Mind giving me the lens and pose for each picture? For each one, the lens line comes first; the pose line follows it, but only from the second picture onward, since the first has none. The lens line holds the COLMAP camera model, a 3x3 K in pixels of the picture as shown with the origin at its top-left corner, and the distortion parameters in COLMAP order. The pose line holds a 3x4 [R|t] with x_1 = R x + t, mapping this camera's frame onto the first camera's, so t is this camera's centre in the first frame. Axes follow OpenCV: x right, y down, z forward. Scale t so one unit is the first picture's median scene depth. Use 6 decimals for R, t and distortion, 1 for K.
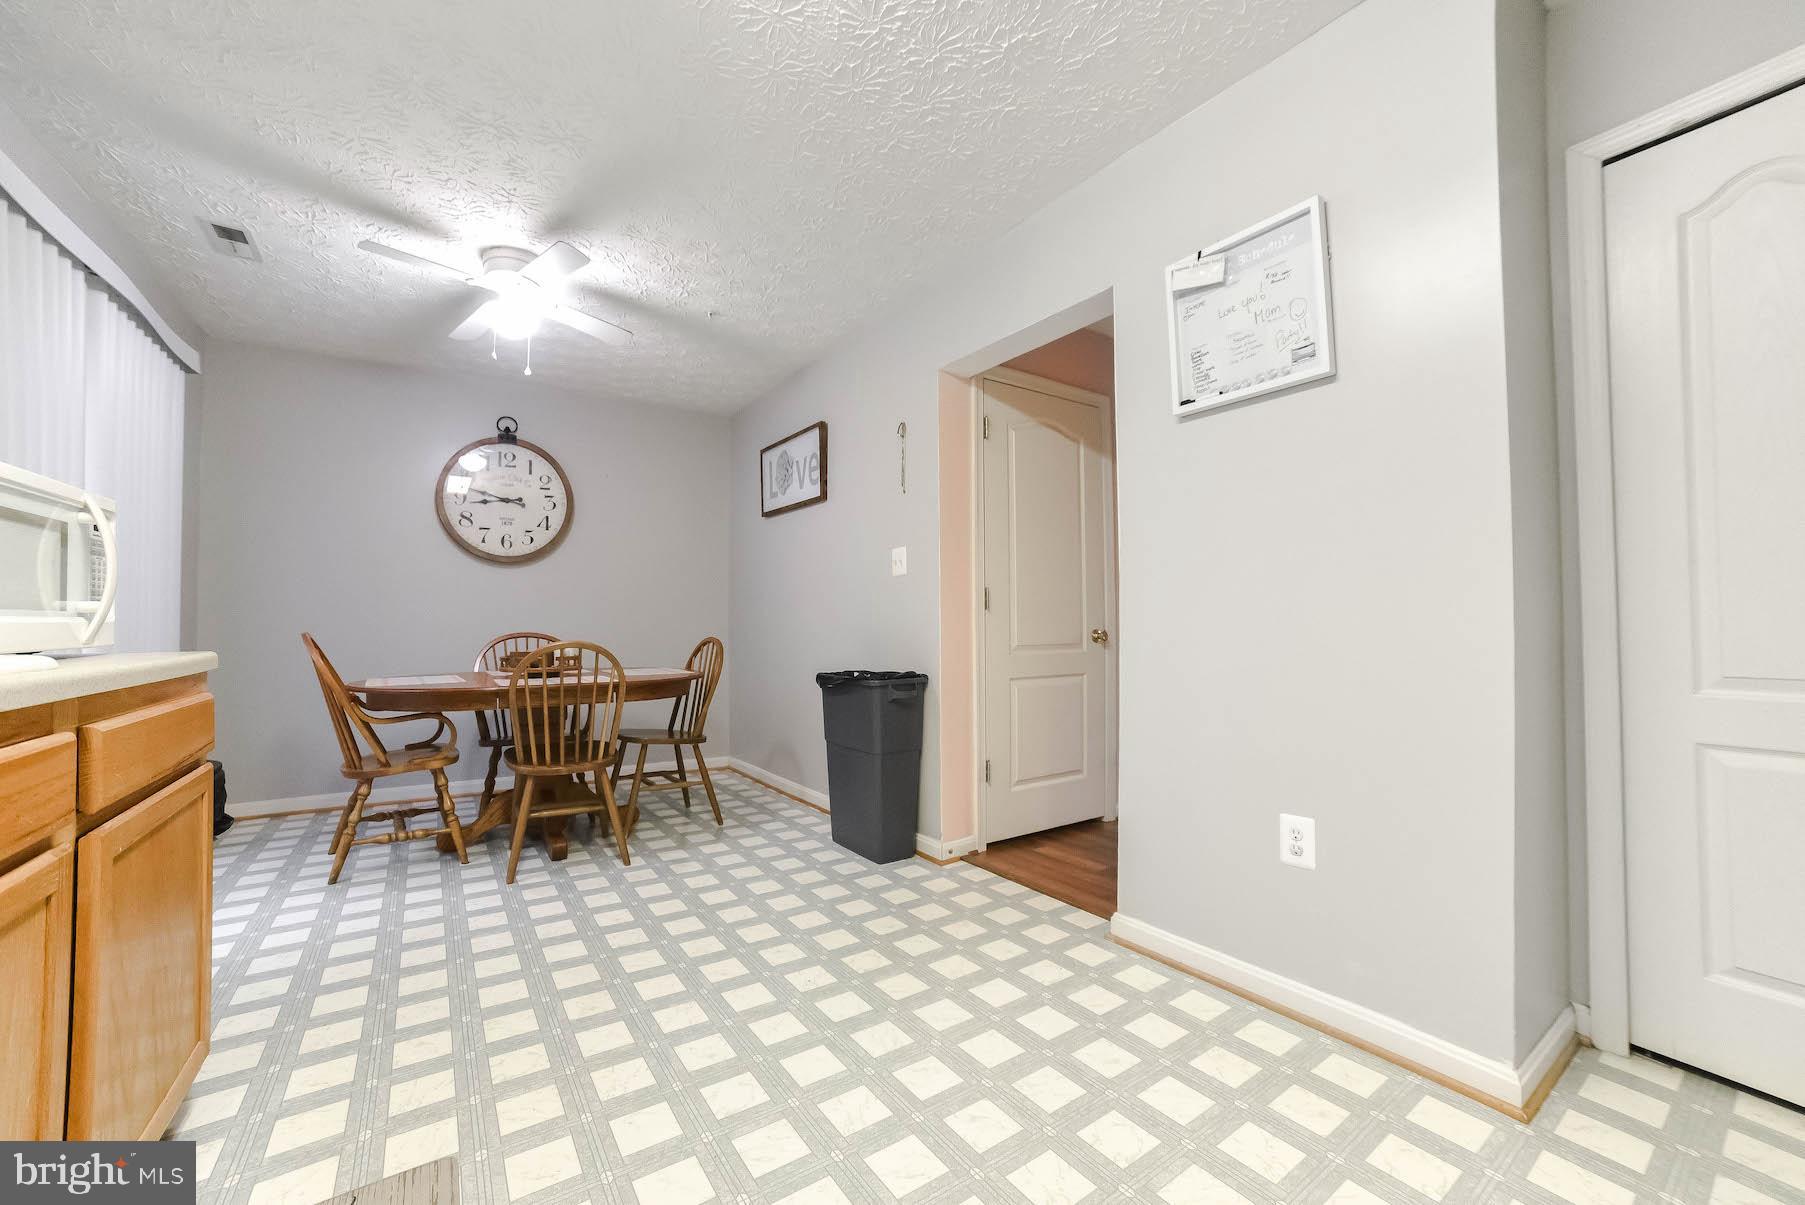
lens RADIAL K [[726.9, 0, 910.5], [0, 726.9, 605.1], [0, 0, 1]] dist [-0.097880, 0.036159]
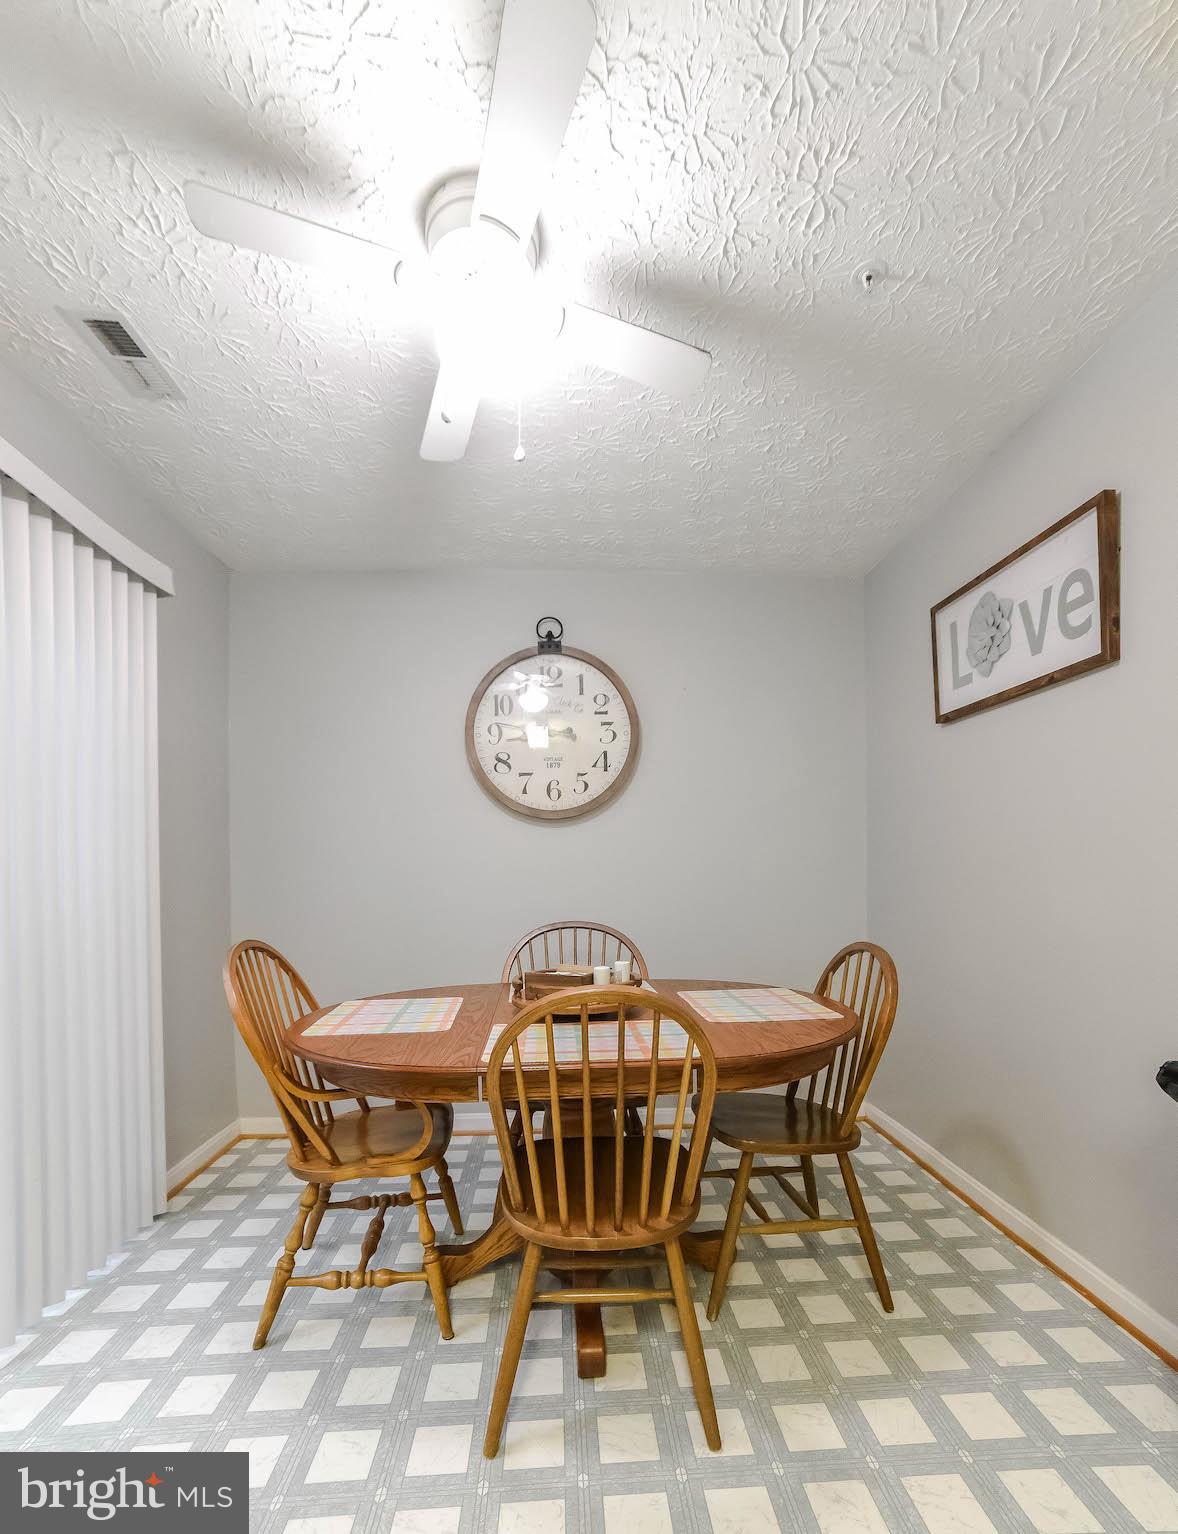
lens RADIAL K [[696.1, 0, 592.9], [0, 696.1, 886.4], [0, 0, 1]] dist [-0.087254, 0.063506]
pose [[0.850416, 0.007640, -0.526055, -0.173980], [0.020428, 0.998661, 0.047527, -0.026631], [0.525713, -0.051164, 0.849122, 0.439934]]
